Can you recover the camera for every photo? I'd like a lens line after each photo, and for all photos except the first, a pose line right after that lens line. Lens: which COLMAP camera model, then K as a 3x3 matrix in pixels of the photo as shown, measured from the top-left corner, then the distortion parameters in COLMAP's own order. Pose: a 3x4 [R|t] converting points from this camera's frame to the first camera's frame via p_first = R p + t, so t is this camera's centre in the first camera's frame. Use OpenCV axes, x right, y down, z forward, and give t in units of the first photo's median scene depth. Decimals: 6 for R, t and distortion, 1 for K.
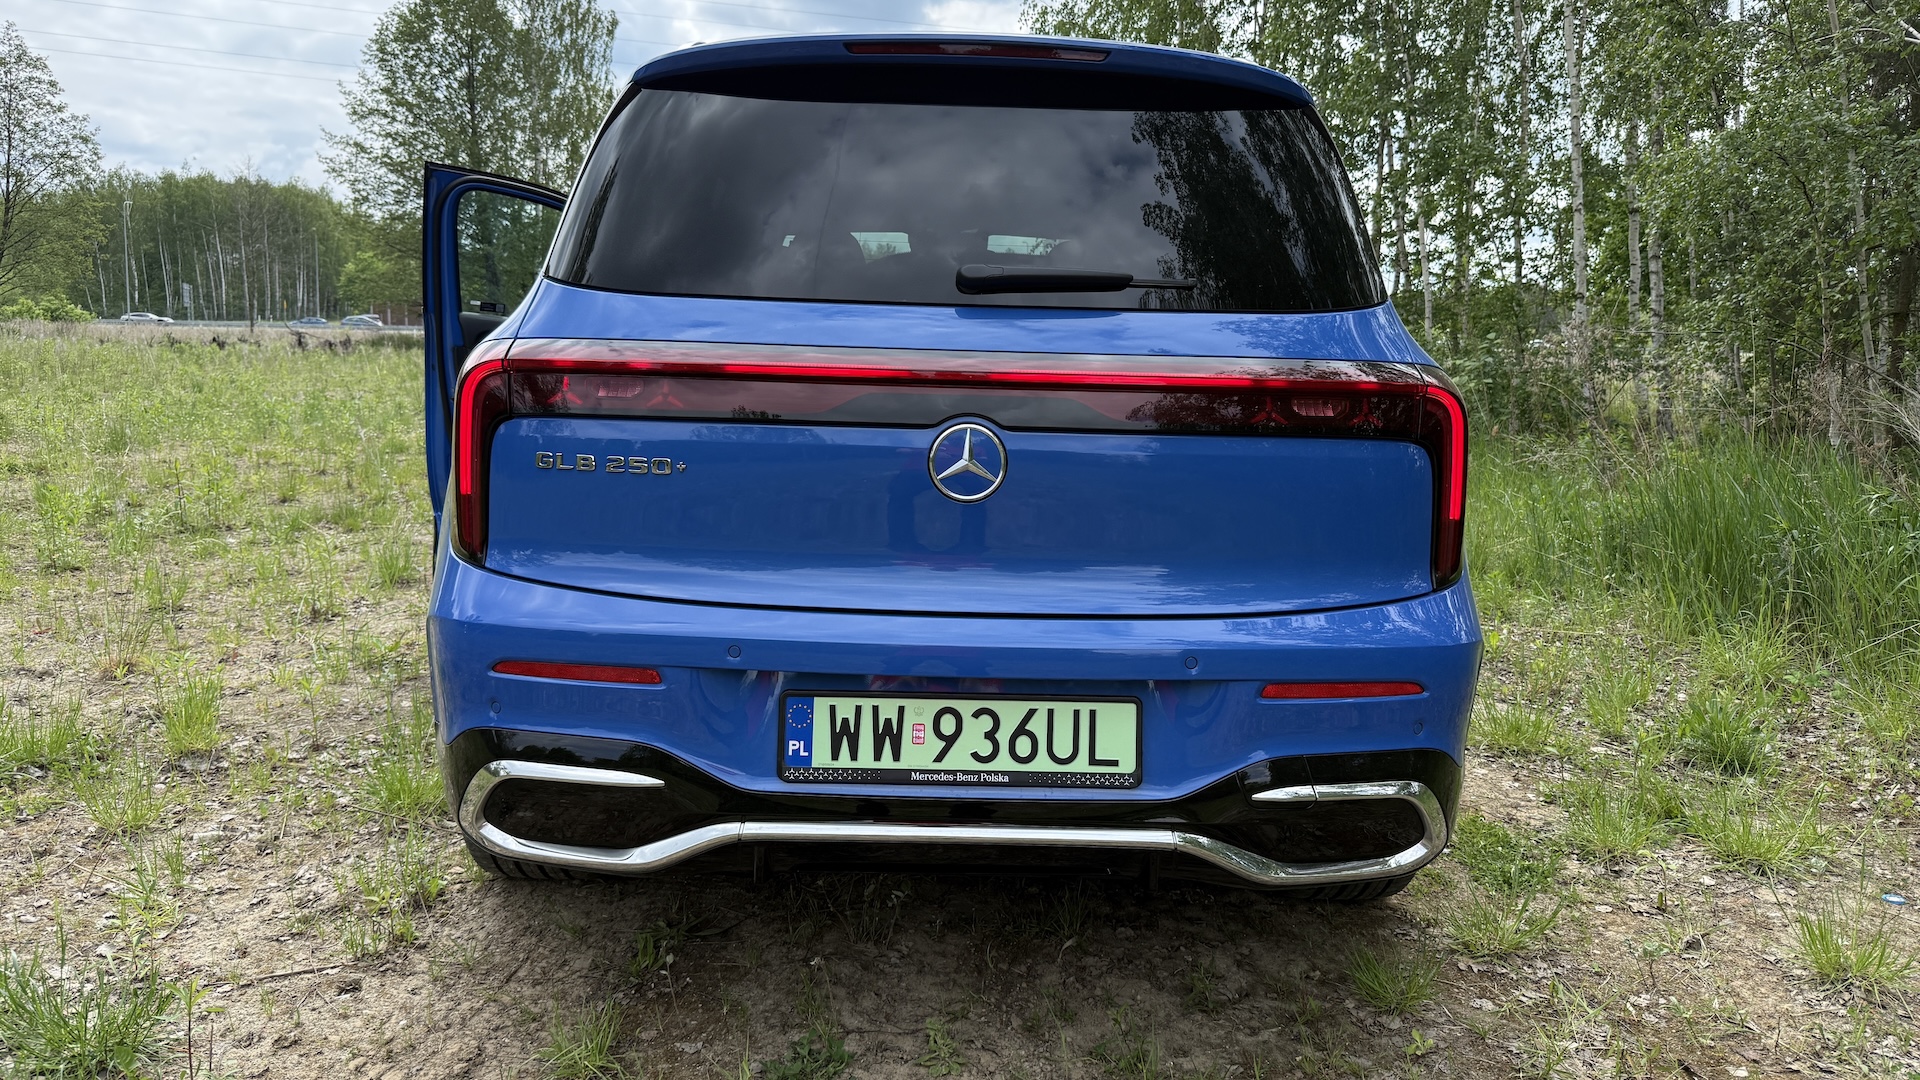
lens RADIAL K [[1366.7, 0, 955.5], [0, 1366.7, 529.0], [0, 0, 1]] dist [0.021671, -0.007426]
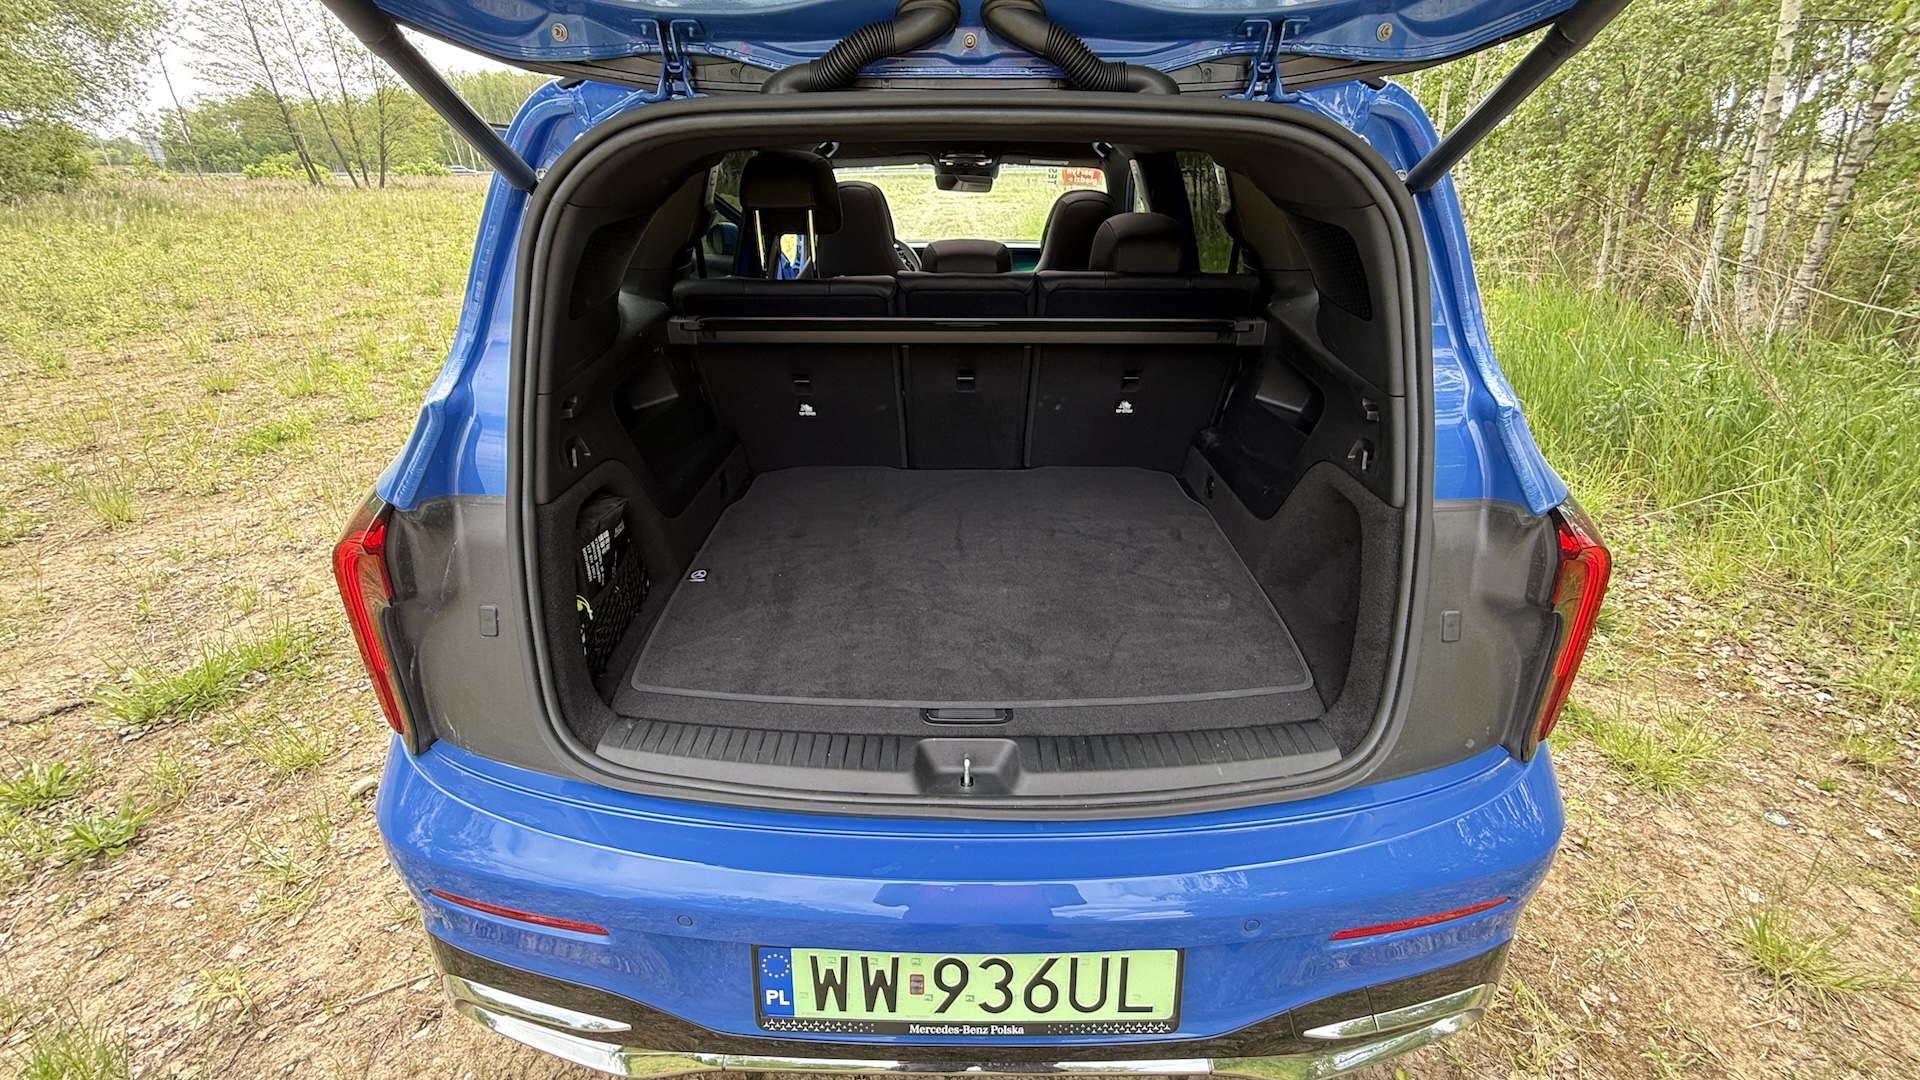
lens RADIAL K [[769.5, 0, 955.2], [0, 769.5, 534.9], [0, 0, 1]] dist [-0.001549, 0.000885]
pose [[0.999230, -0.012586, -0.037159, 0.017777], [0.023311, 0.952286, 0.304315, -0.259562], [0.031556, -0.304947, 0.951846, 0.632409]]
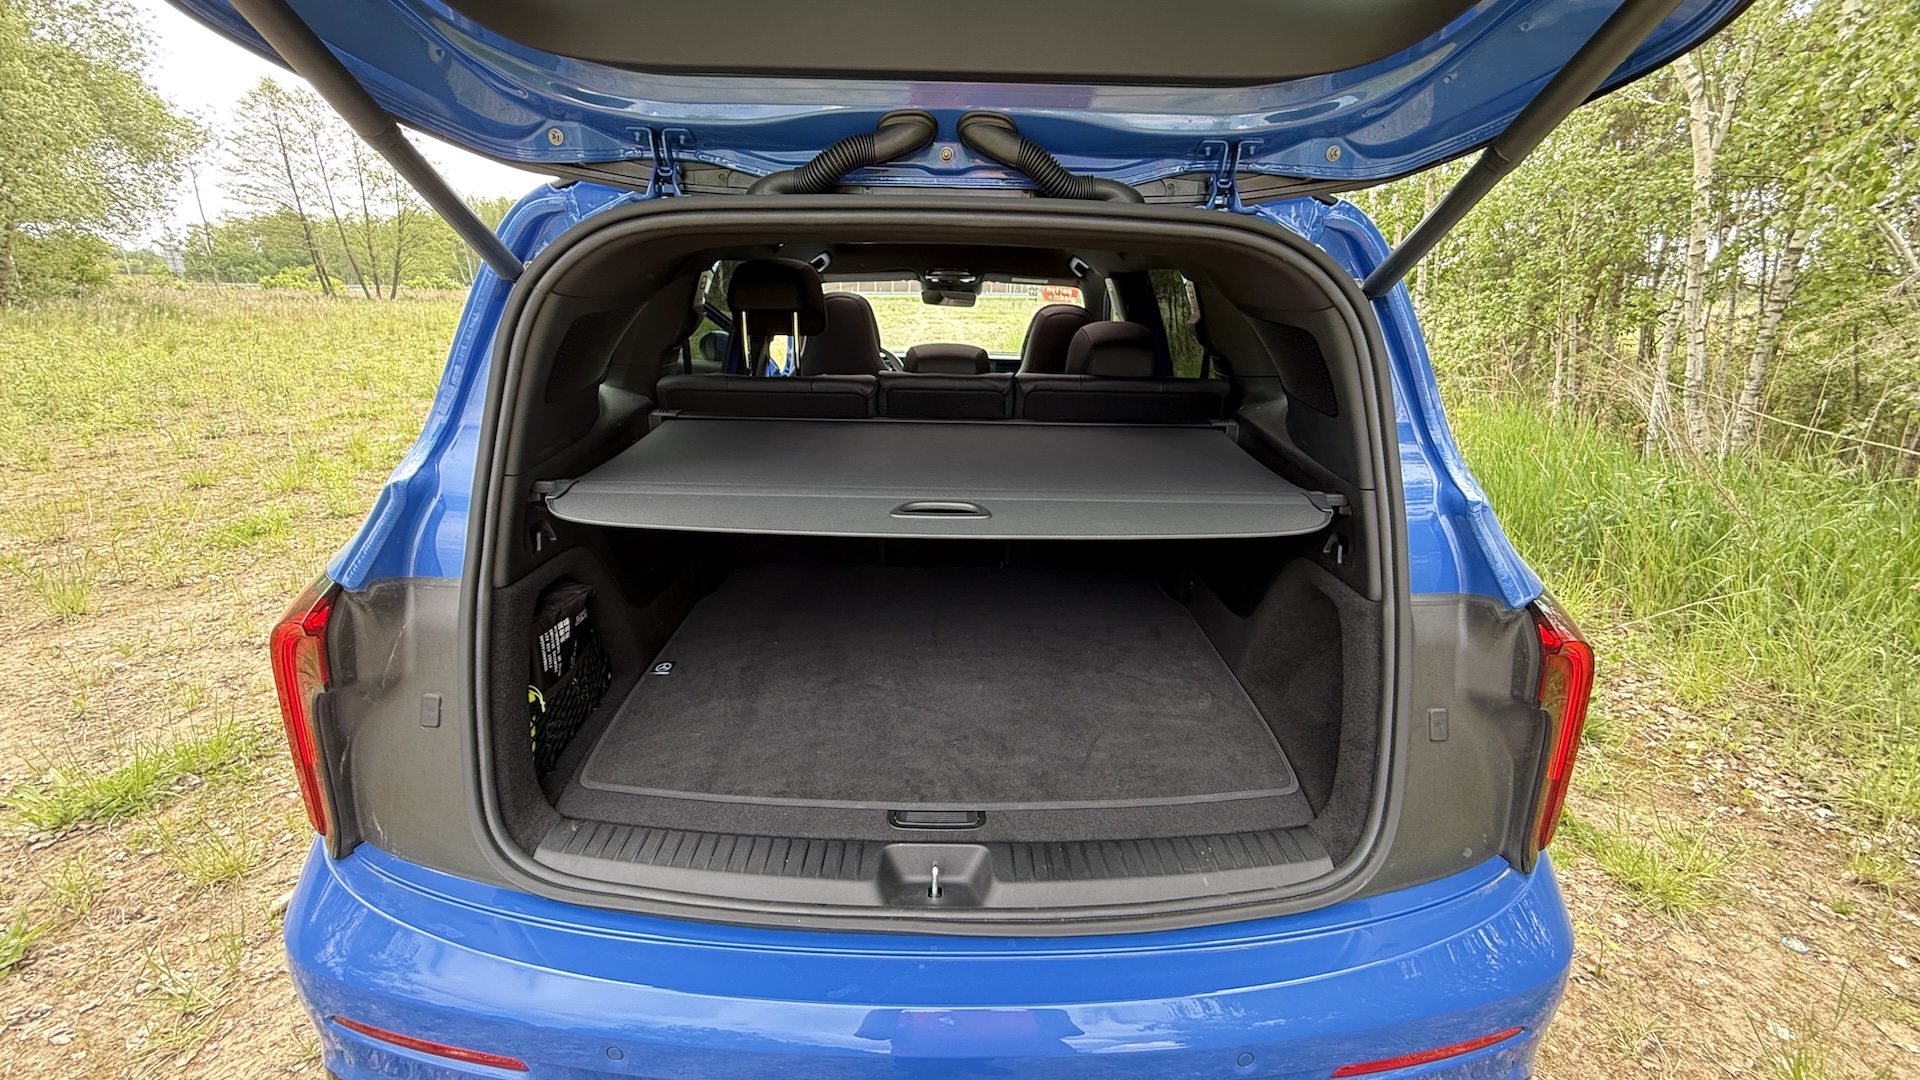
lens RADIAL K [[769.5, 0, 955.3], [0, 769.5, 534.9], [0, 0, 1]] dist [-0.001549, 0.000885]
pose [[0.999842, -0.004476, -0.017175, 0.019546], [0.007324, 0.985503, 0.169498, -0.256540], [0.016167, -0.169597, 0.985381, 0.633890]]
